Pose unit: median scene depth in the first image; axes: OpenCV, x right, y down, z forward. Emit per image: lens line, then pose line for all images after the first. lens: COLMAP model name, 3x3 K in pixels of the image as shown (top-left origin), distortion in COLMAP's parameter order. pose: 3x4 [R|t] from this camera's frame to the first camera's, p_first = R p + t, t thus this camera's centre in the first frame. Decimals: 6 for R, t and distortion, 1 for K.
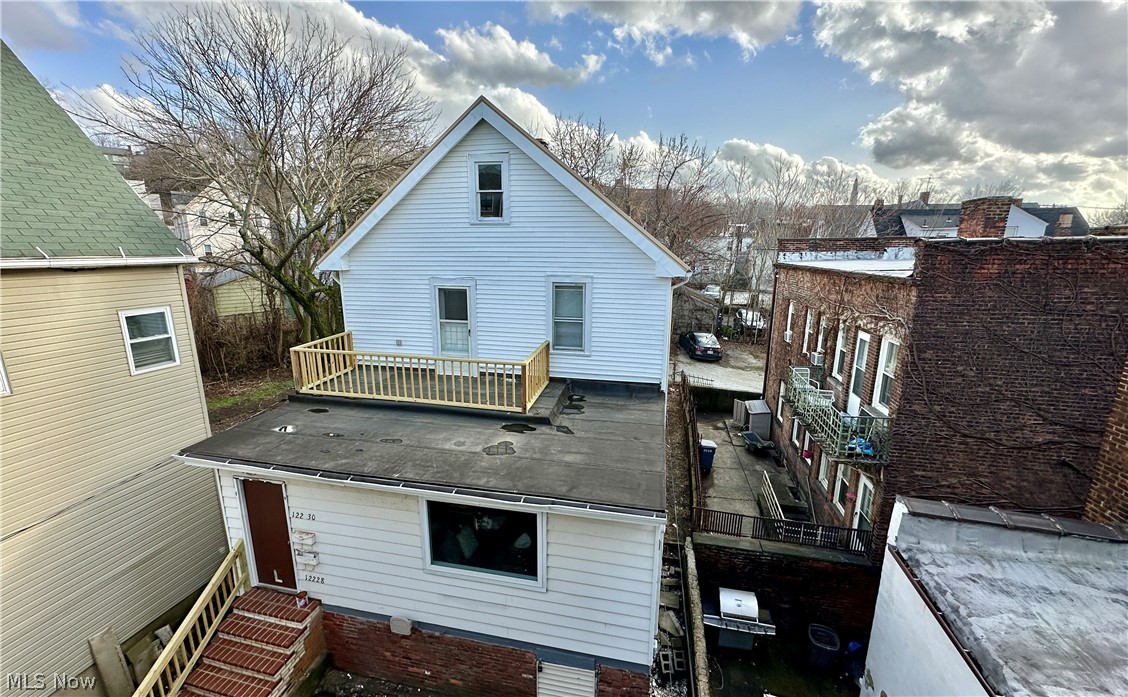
lens RADIAL K [[452.7, 0, 564.0], [0, 452.7, 348.5], [0, 0, 1]] dist [0.001341, 0.000059]
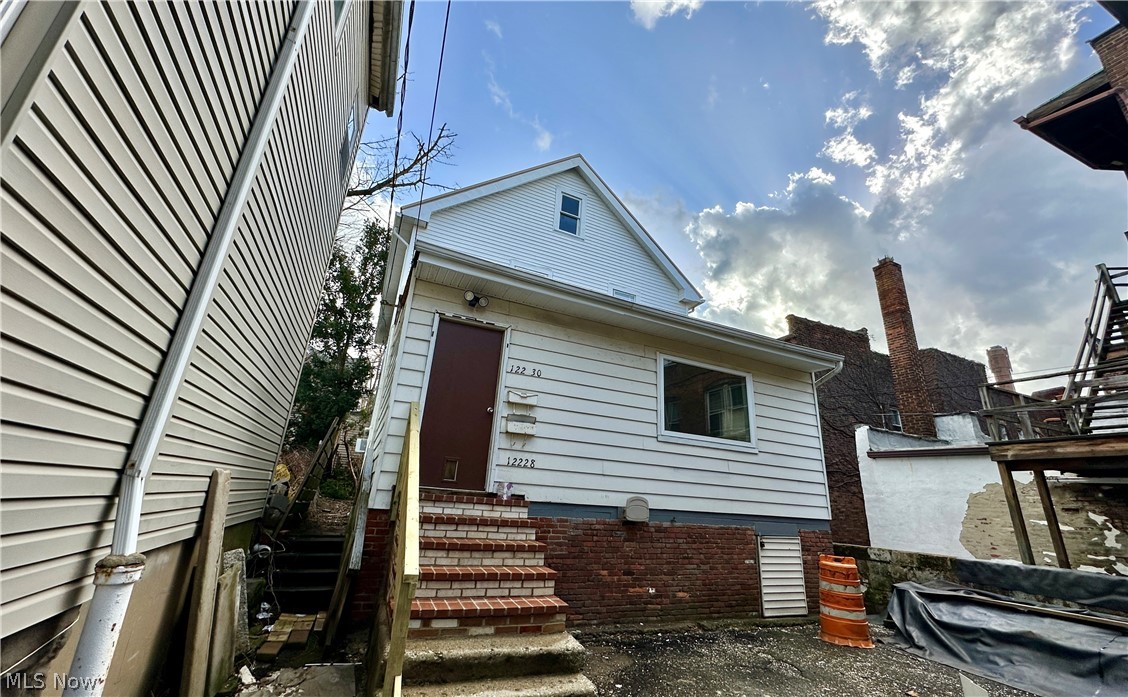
lens RADIAL K [[452.7, 0, 564.0], [0, 452.7, 348.5], [0, 0, 1]] dist [0.001341, 0.000059]
pose [[0.795917, 0.238511, 0.556443, -0.972349], [0.073167, 0.874491, -0.479492, 0.721337], [-0.600968, 0.422349, 0.678571, 0.382638]]
